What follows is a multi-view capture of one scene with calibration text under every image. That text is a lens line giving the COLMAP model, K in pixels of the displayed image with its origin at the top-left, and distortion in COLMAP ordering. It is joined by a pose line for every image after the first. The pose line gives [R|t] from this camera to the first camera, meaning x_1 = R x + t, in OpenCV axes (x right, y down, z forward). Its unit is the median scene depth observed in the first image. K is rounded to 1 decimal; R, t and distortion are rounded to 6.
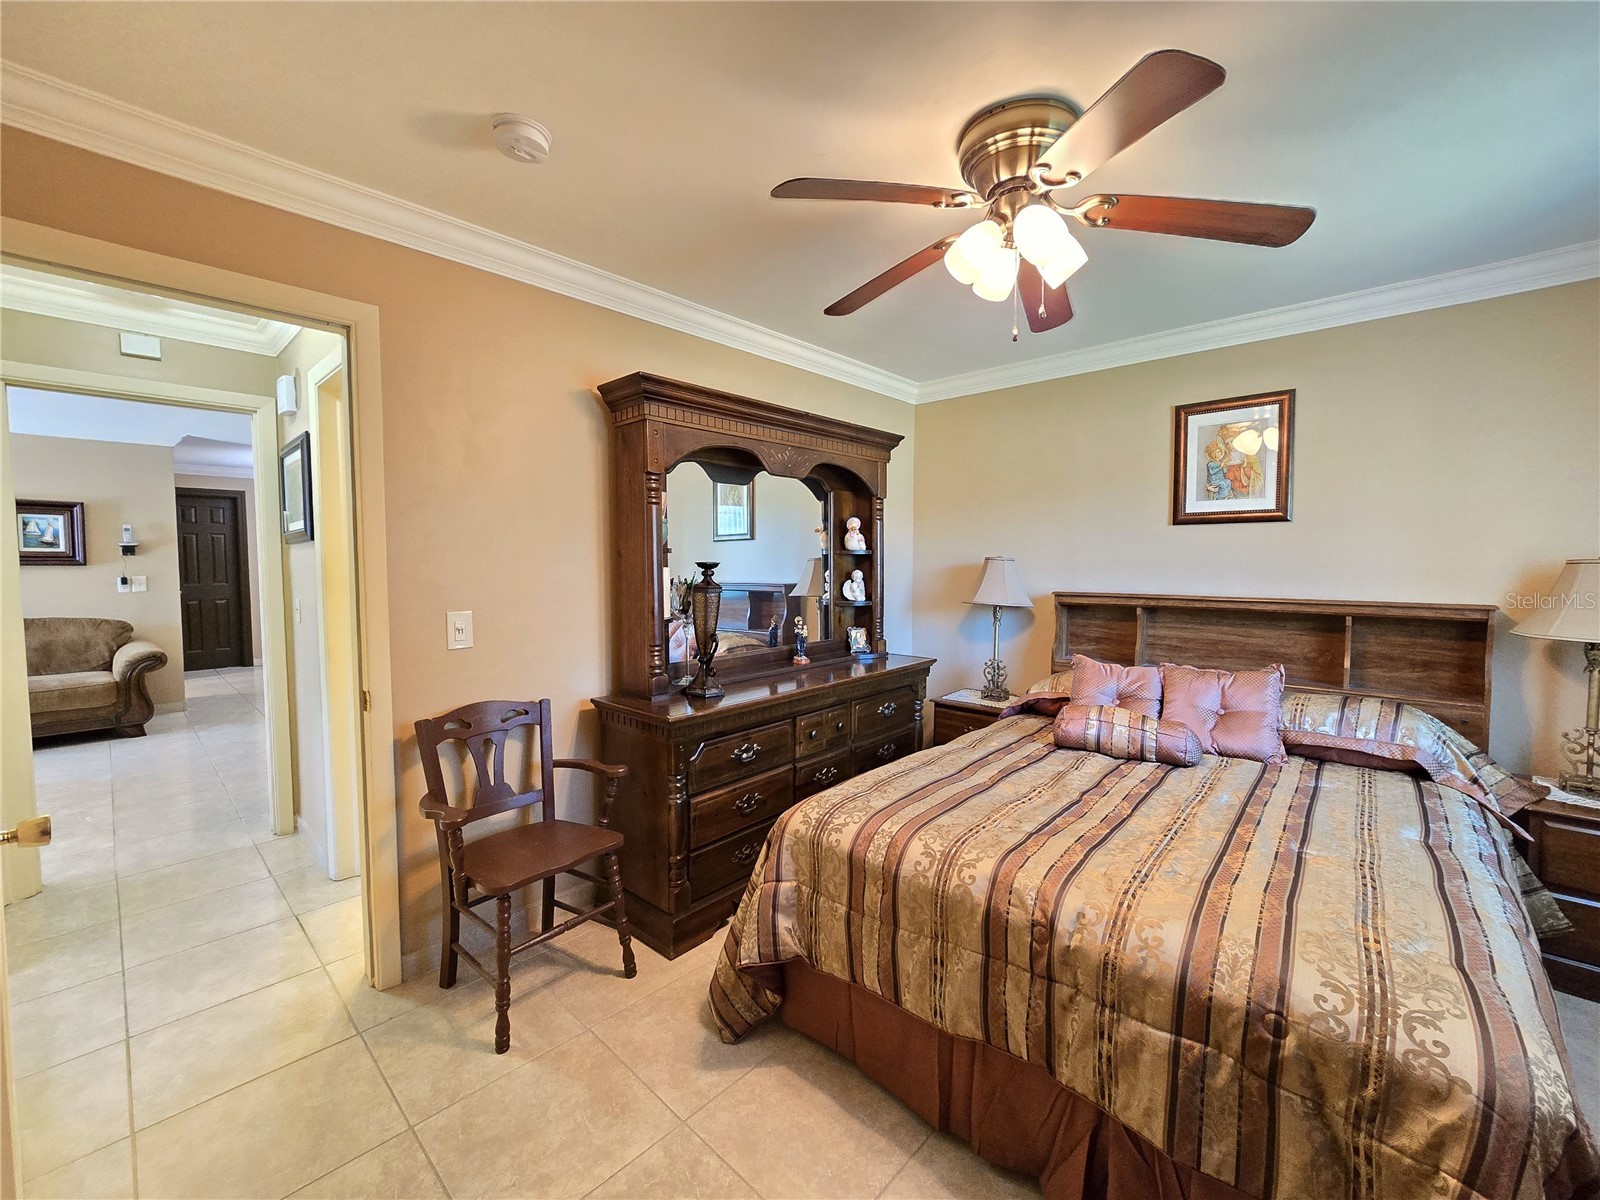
lens RADIAL K [[651.4, 0, 791.0], [0, 651.4, 594.2], [0, 0, 1]] dist [-0.002438, -0.000004]
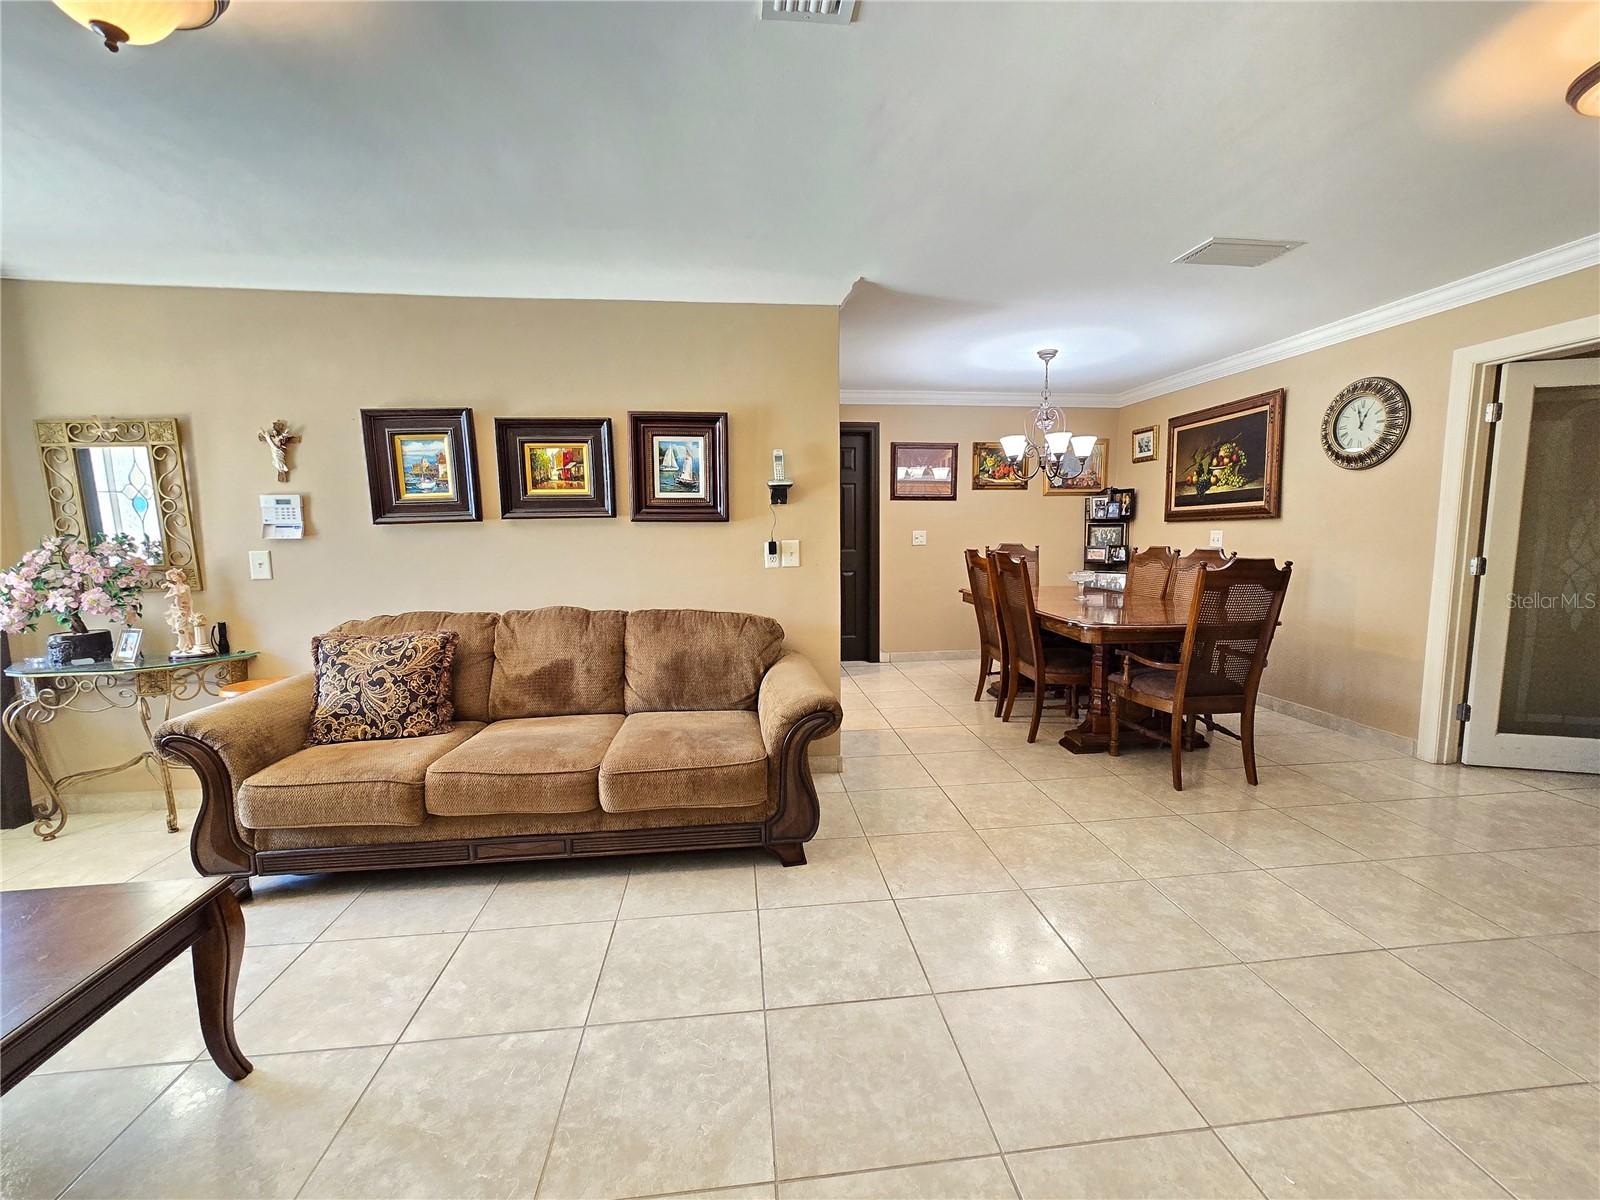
lens RADIAL K [[651.4, 0, 802.3], [0, 651.4, 601.9], [0, 0, 1]] dist [-0.002438, -0.000004]
pose [[0.757681, 0.070118, -0.648847, -0.653750], [-0.026836, 0.996718, 0.076372, -0.018282], [0.652073, -0.040453, 0.757076, 0.600133]]
